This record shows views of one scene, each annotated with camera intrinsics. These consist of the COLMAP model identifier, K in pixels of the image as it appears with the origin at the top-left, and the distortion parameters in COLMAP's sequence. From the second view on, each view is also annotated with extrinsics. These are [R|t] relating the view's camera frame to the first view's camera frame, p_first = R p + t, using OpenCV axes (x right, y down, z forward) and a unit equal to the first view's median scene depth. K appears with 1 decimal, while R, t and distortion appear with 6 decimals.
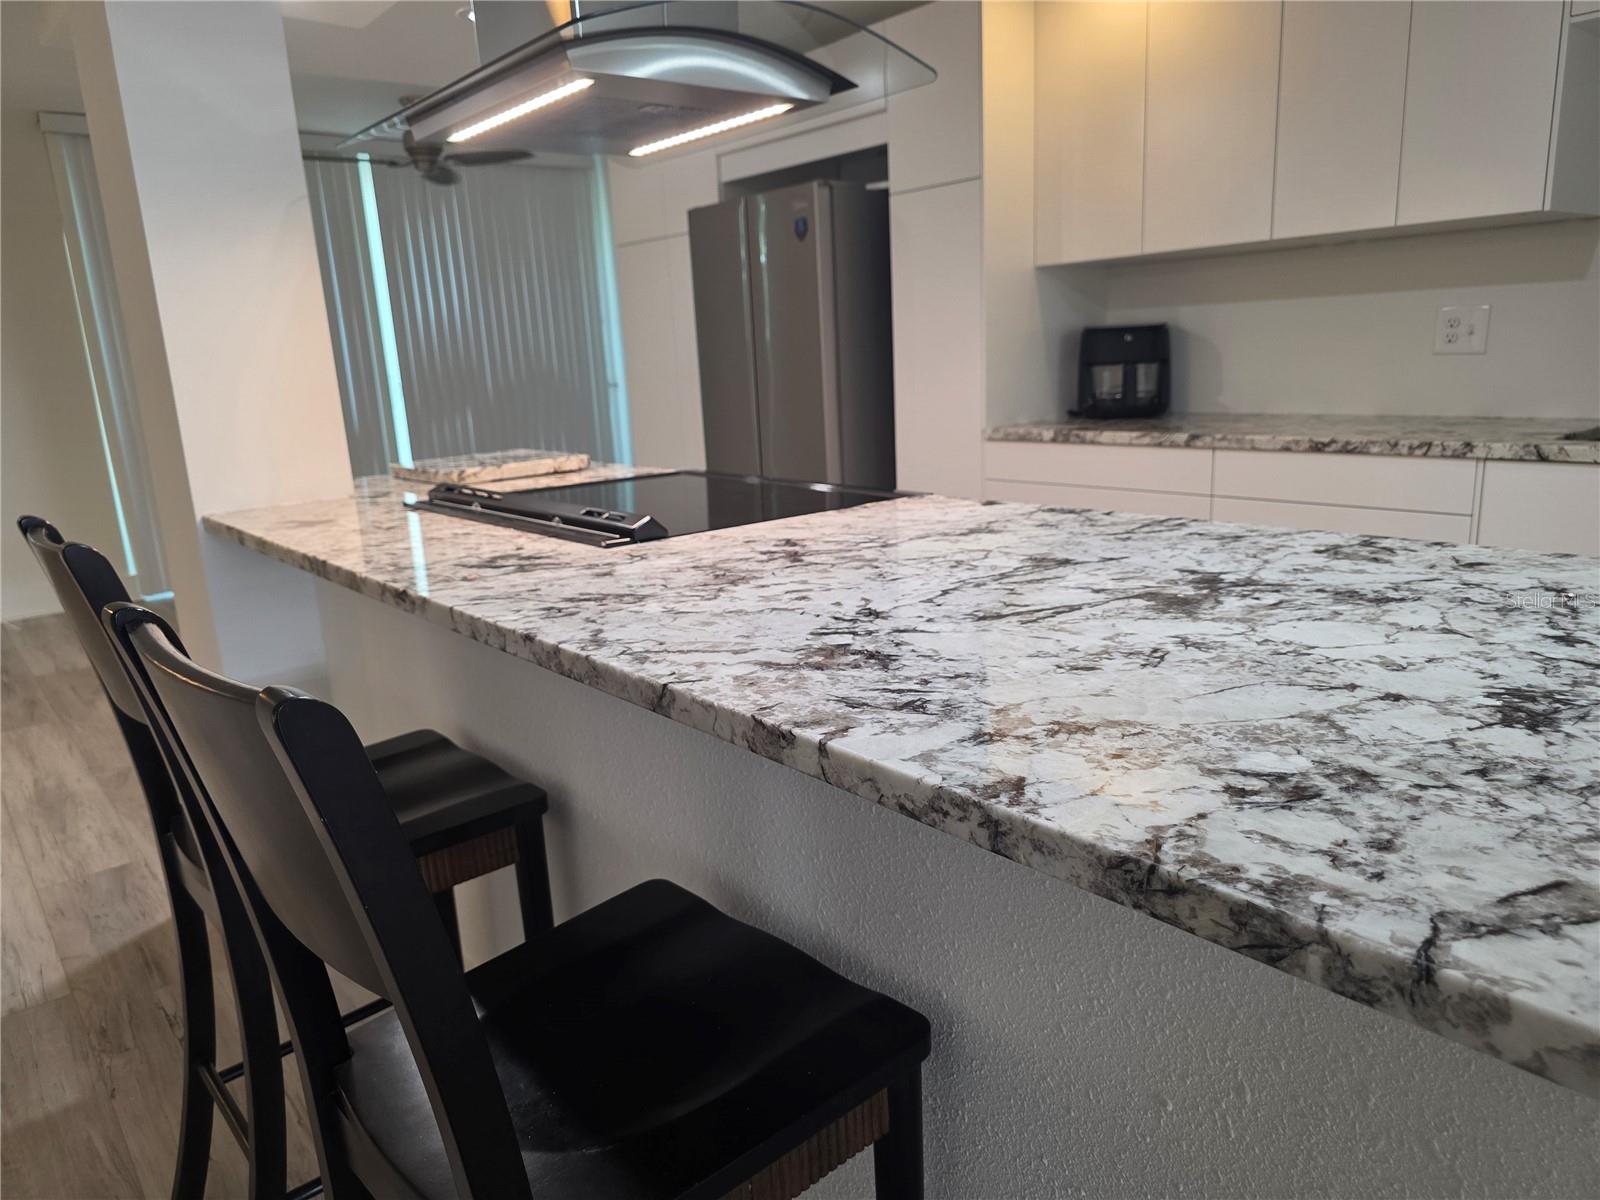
lens RADIAL K [[1104.4, 0, 800.0], [0, 1104.4, 600.0], [0, 0, 1]] dist [0.046431, -0.075620]
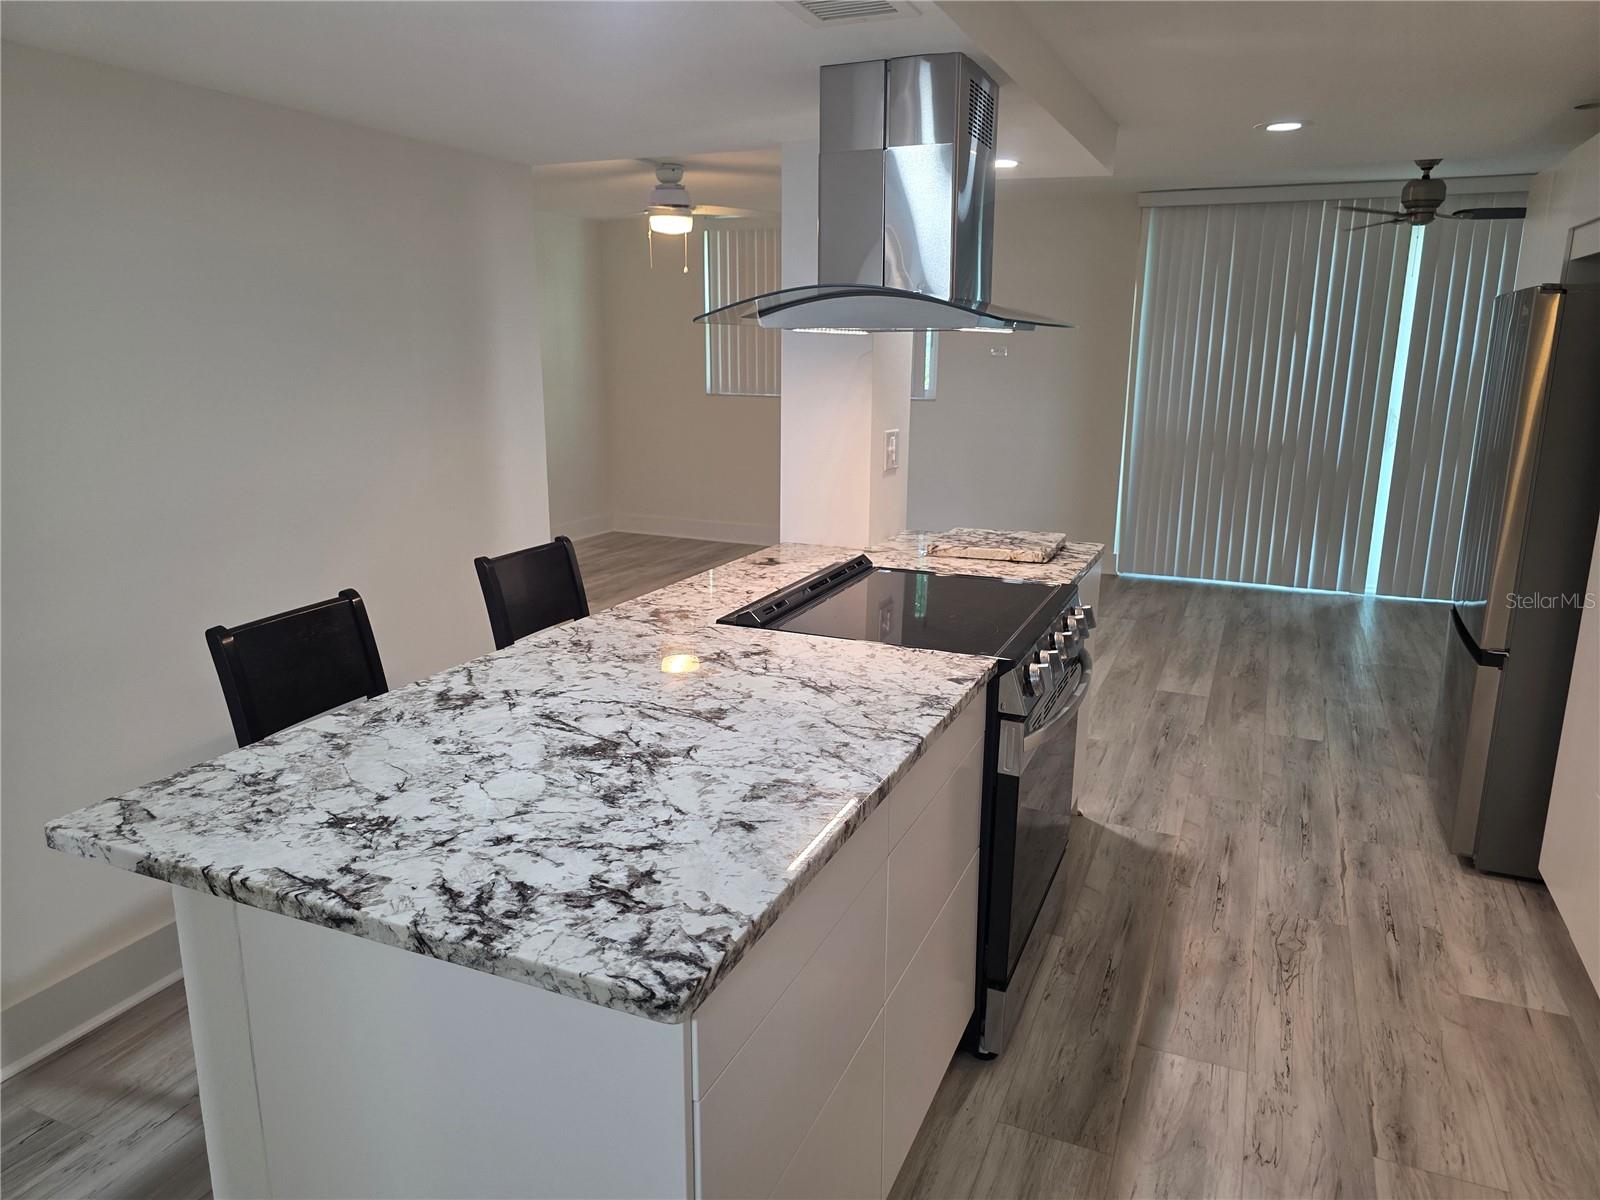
lens RADIAL K [[1084.0, 0, 800.0], [0, 1084.0, 600.0], [0, 0, 1]] dist [0.052986, -0.039539]
pose [[0.451850, 0.260957, -0.853072, 0.825458], [-0.231355, 0.957820, 0.170457, -0.255084], [0.861572, 0.120341, 0.493165, 0.218029]]
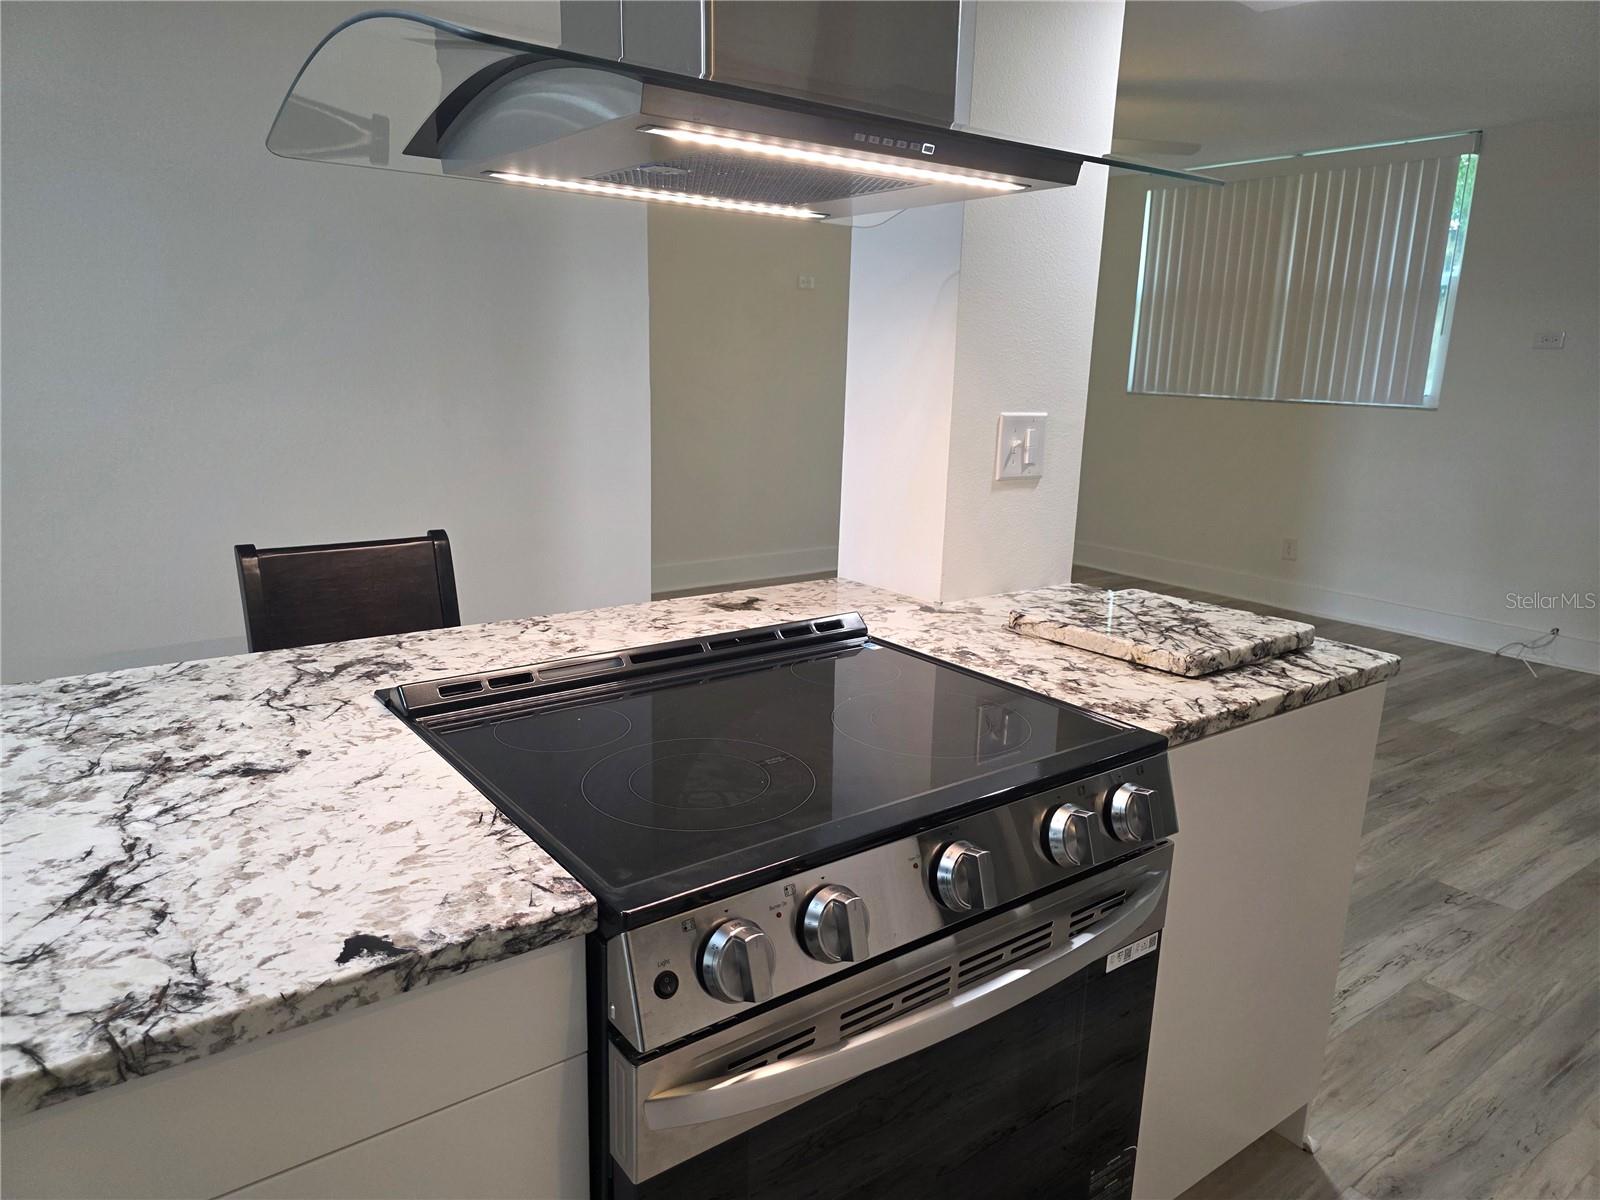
lens RADIAL K [[1093.0, 0, 805.9], [0, 1093.0, 606.0], [0, 0, 1]] dist [0.050574, -0.045304]
pose [[-0.042984, 0.283266, -0.958078, 0.451821], [-0.250235, 0.925345, 0.284815, -0.320744], [0.967231, 0.251987, 0.031108, 0.893522]]
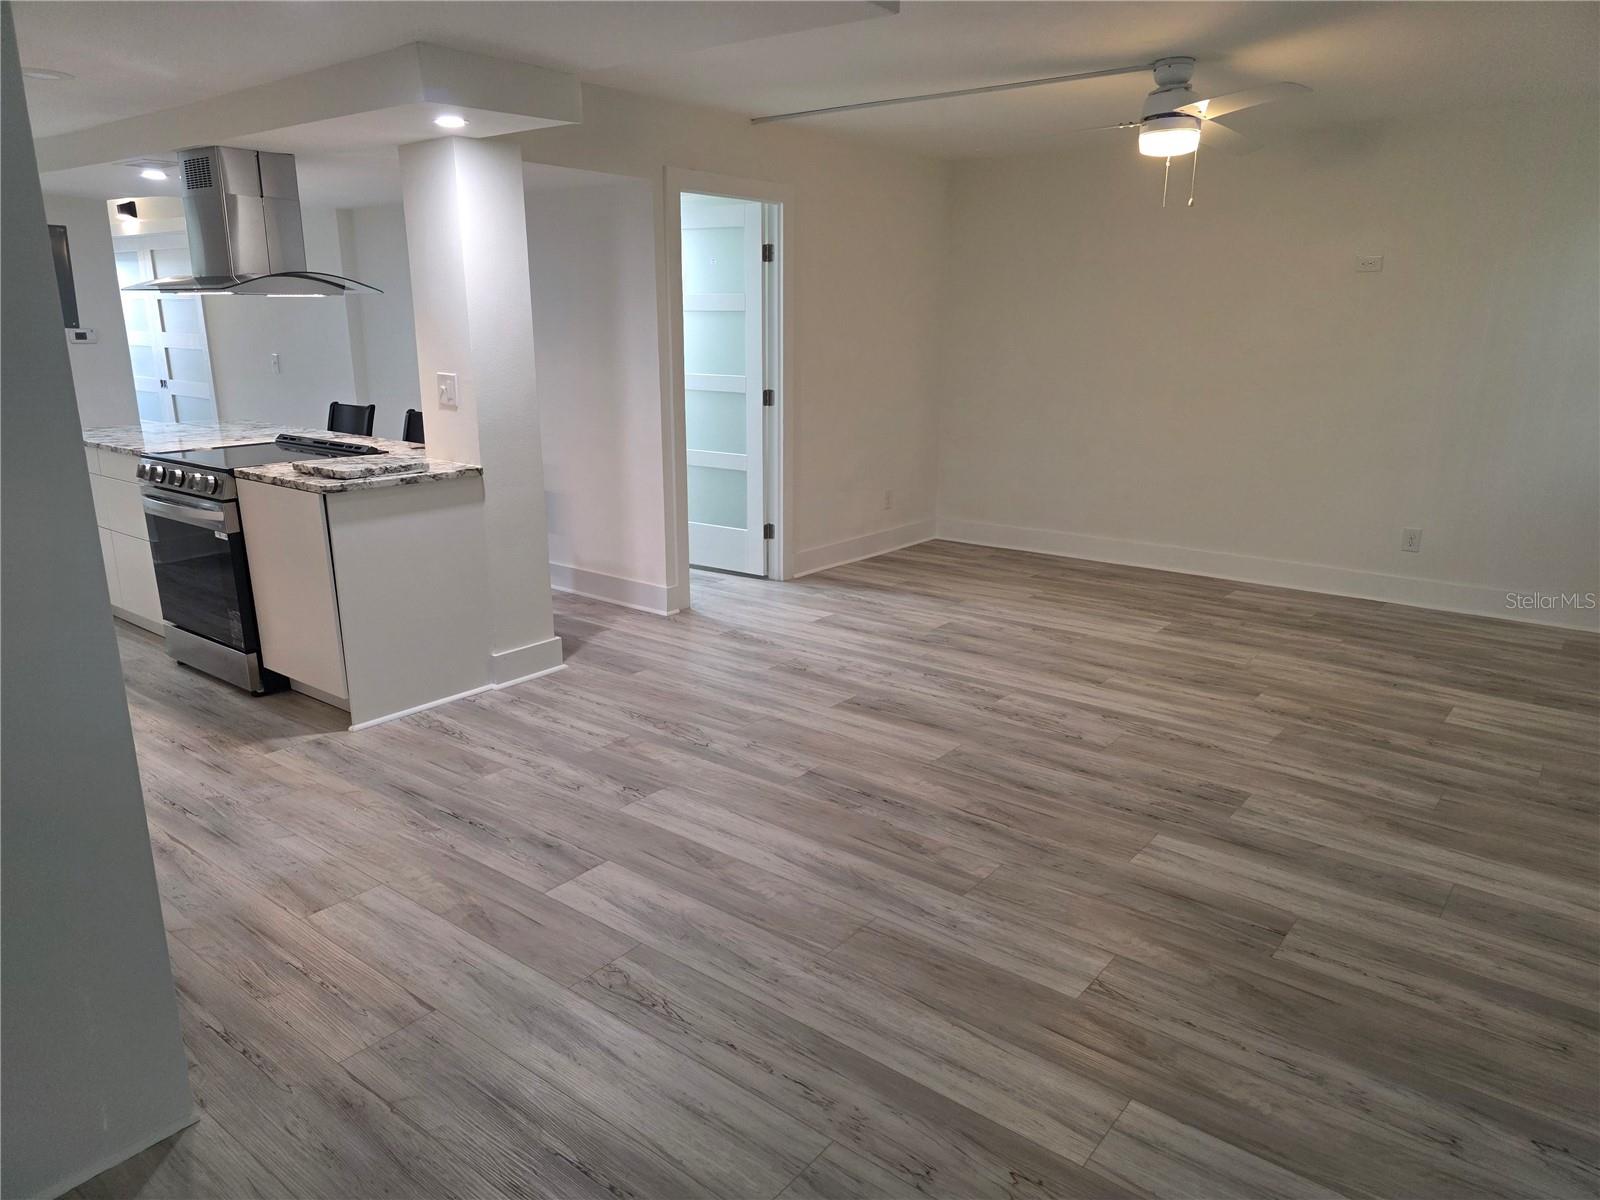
lens RADIAL K [[1077.1, 0, 793.3], [0, 1077.1, 612.8], [0, 0, 1]] dist [0.058629, -0.053159]
pose [[-0.977975, 0.103855, -0.181051, -0.699873], [0.004133, 0.876887, 0.480678, -0.800017], [0.208683, 0.469343, -0.858003, 3.024661]]
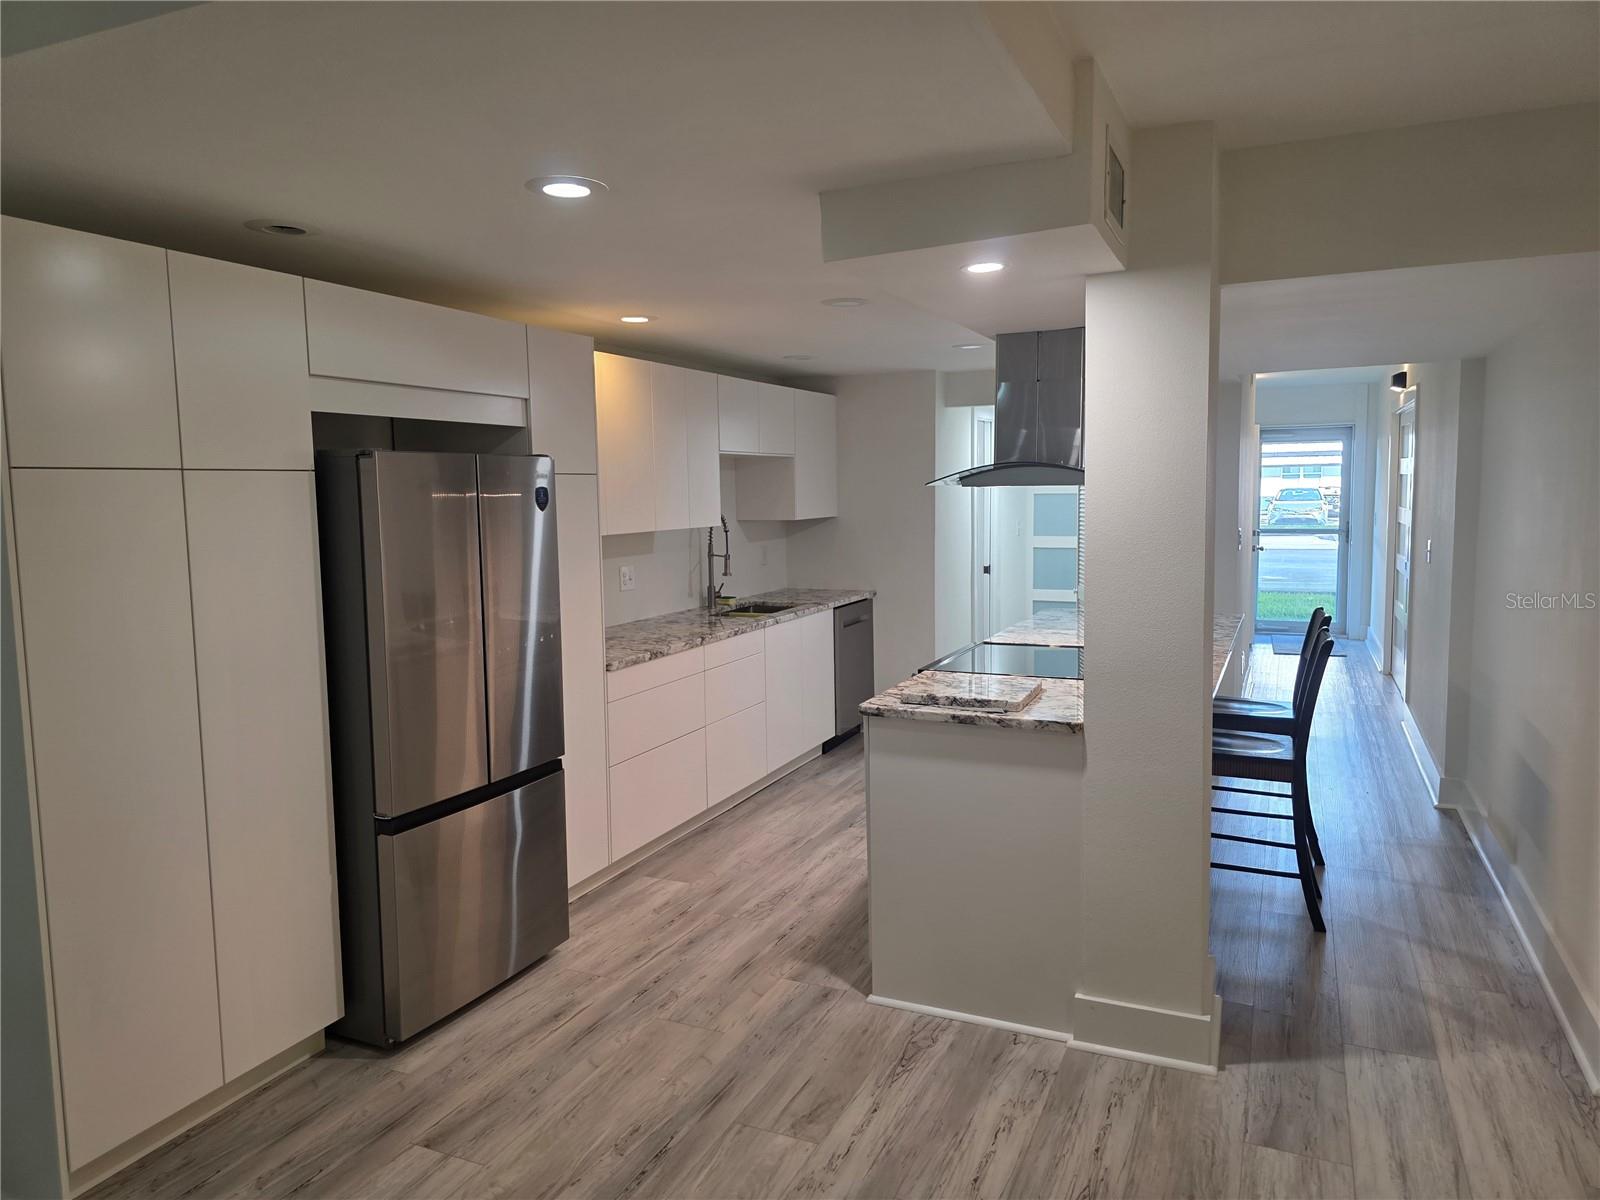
lens RADIAL K [[1084.0, 0, 800.0], [0, 1084.0, 600.0], [0, 0, 1]] dist [0.052986, -0.039539]
pose [[-0.439206, -0.030755, 0.897860, -1.568607], [0.241591, 0.958556, 0.151013, -0.538752], [-0.865293, 0.283240, -0.413573, 1.964633]]
